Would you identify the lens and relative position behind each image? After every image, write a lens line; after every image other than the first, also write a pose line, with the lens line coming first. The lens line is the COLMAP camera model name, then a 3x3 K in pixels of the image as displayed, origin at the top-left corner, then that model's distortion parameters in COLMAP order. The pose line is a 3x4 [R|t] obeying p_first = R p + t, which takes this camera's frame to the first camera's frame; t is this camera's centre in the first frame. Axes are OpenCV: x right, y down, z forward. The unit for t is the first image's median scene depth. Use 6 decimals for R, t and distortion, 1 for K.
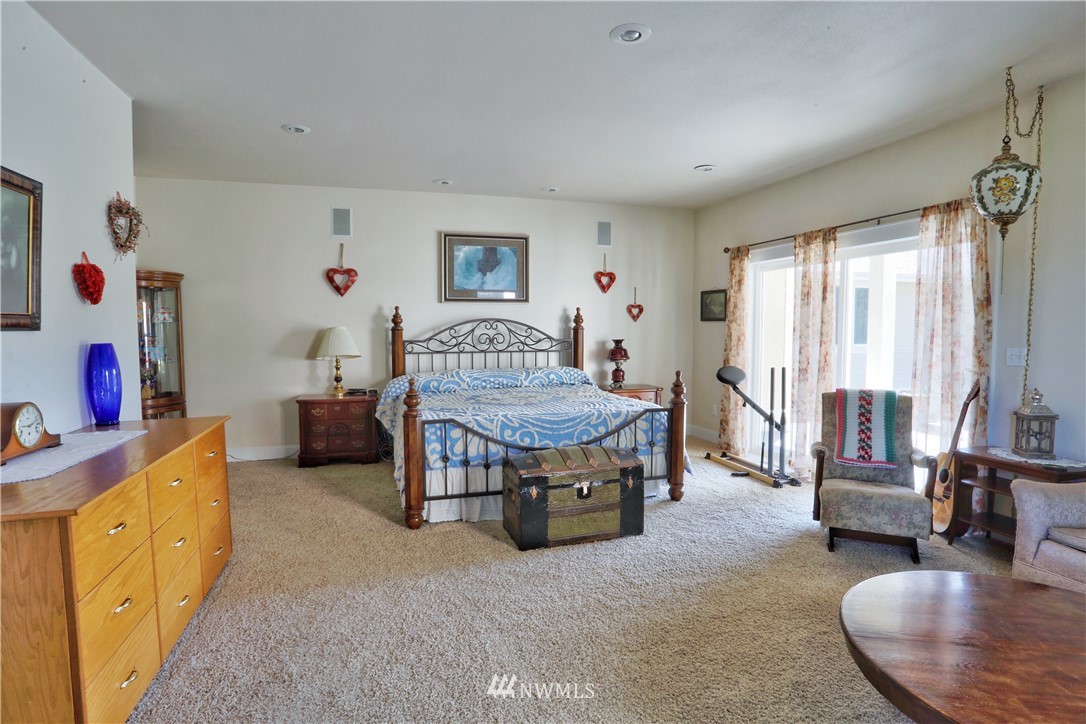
lens RADIAL K [[564.7, 0, 544.3], [0, 564.7, 357.2], [0, 0, 1]] dist [-0.068385, 0.027542]
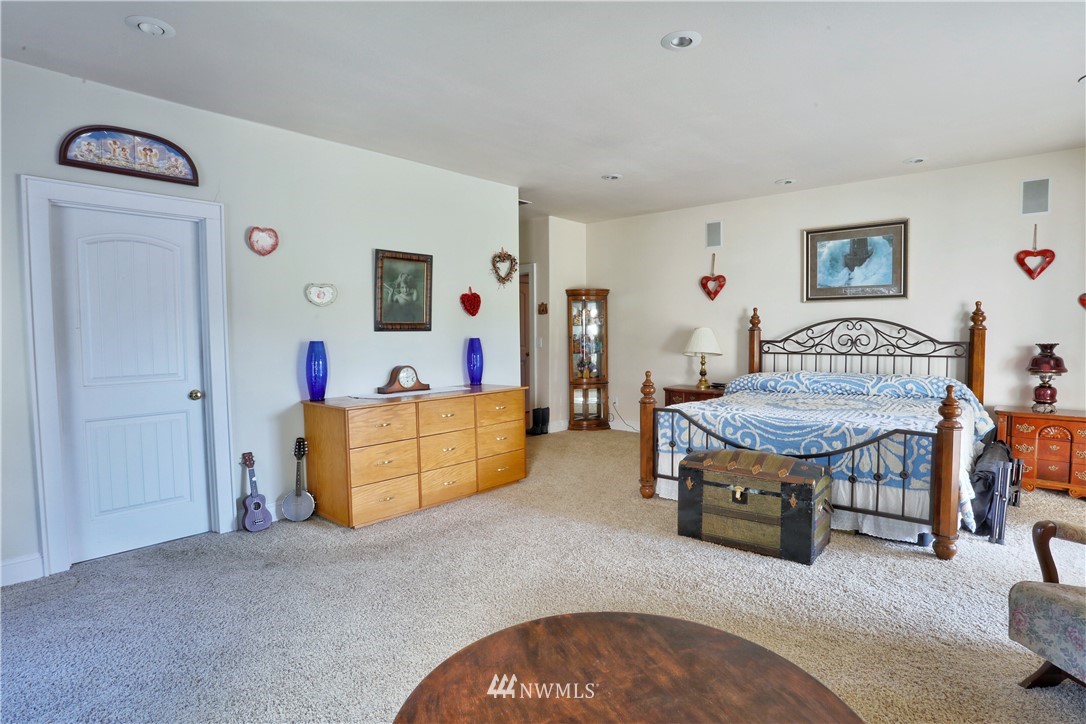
lens RADIAL K [[564.7, 0, 554.8], [0, 564.7, 357.8], [0, 0, 1]] dist [-0.068385, 0.027542]
pose [[0.537296, 0.039307, -0.842477, 0.432895], [-0.038018, 0.999027, 0.022365, -0.006331], [0.842536, 0.020012, 0.538268, 0.124895]]
